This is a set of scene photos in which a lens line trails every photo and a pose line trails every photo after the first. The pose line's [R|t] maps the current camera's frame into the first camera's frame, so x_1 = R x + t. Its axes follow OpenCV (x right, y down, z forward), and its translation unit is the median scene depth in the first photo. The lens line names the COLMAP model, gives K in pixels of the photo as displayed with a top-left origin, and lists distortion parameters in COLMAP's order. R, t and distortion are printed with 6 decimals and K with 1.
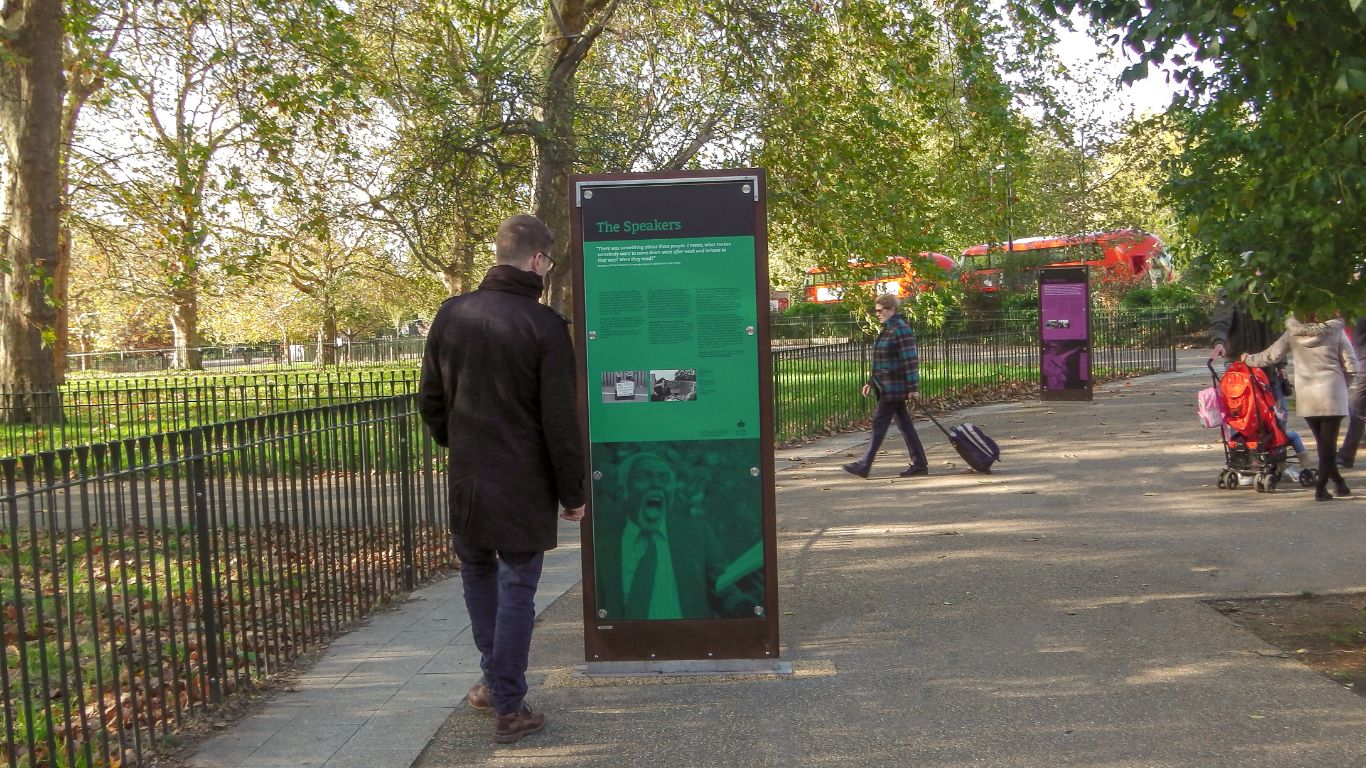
lens RADIAL K [[1569.2, 0, 687.0], [0, 1569.2, 410.5], [0, 0, 1]] dist [-0.291699, 0.363977]
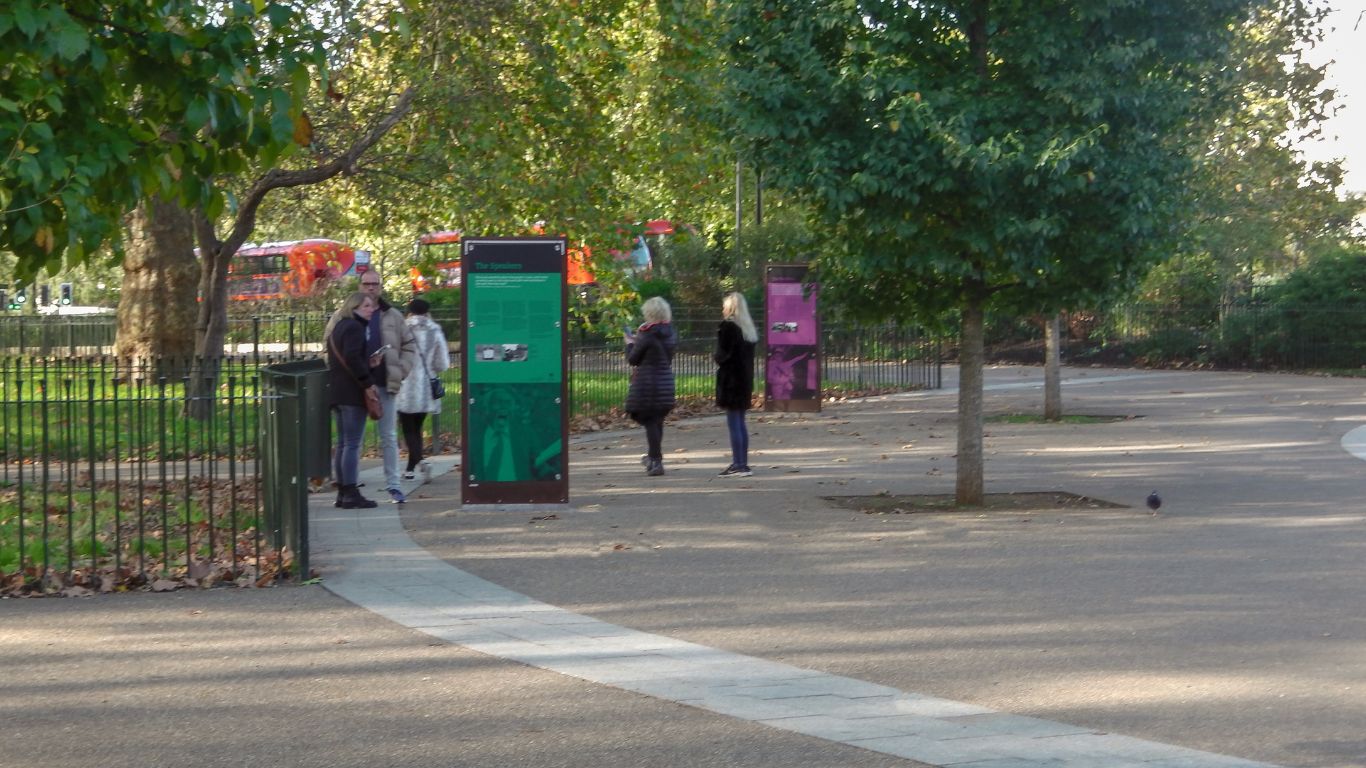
lens RADIAL K [[2952.9, 0, 683.0], [0, 2952.9, 384.0], [0, 0, 1]] dist [0.057208, 0.072498]
pose [[0.984570, 0.024086, 0.173325, -0.413060], [-0.018287, 0.999221, -0.034980, 0.137775], [-0.174032, 0.031270, 0.984243, -2.437783]]
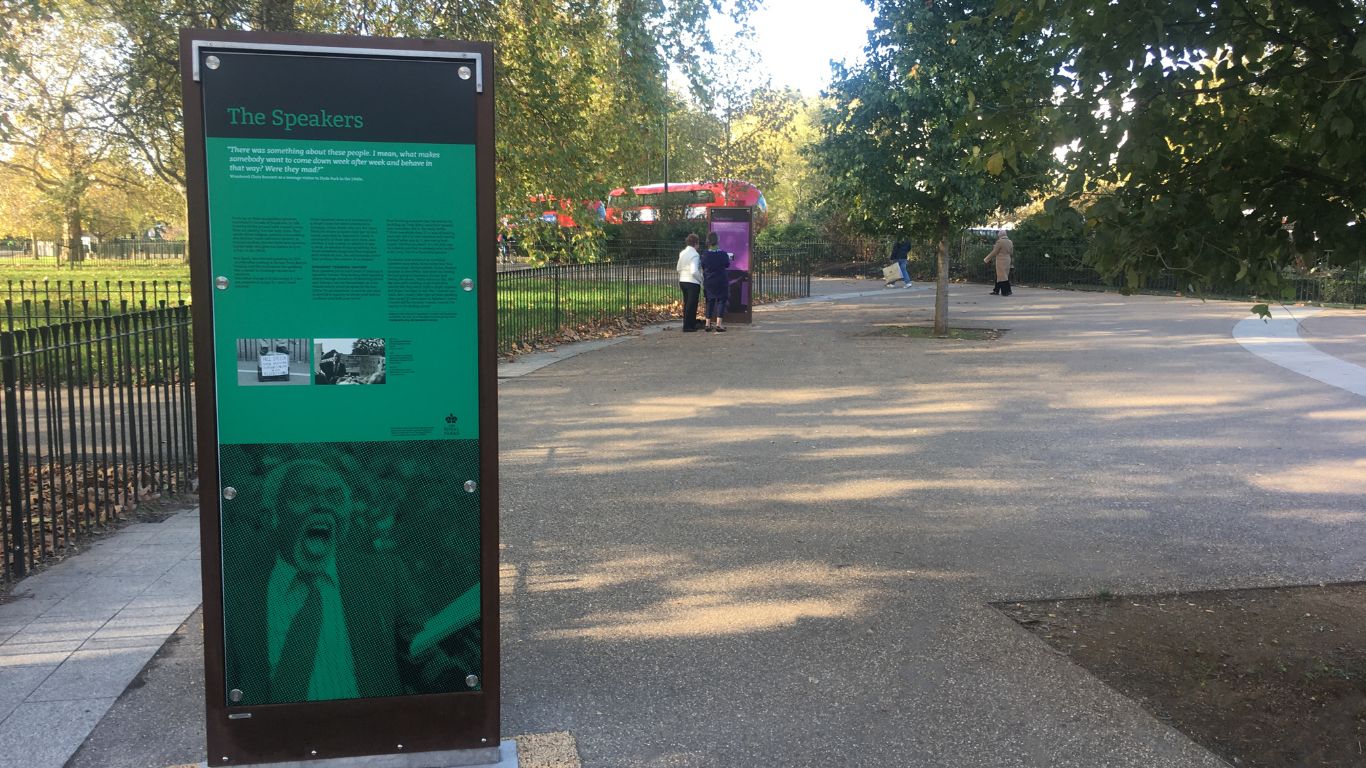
lens RADIAL K [[1185.9, 0, 683.0], [0, 1185.9, 384.0], [0, 0, 1]] dist [0.103800, -0.231519]
pose [[0.972499, 0.013280, 0.232529, 0.011380], [-0.027614, 0.997906, 0.058498, -0.040293], [-0.231265, -0.063311, 0.970829, 0.461920]]
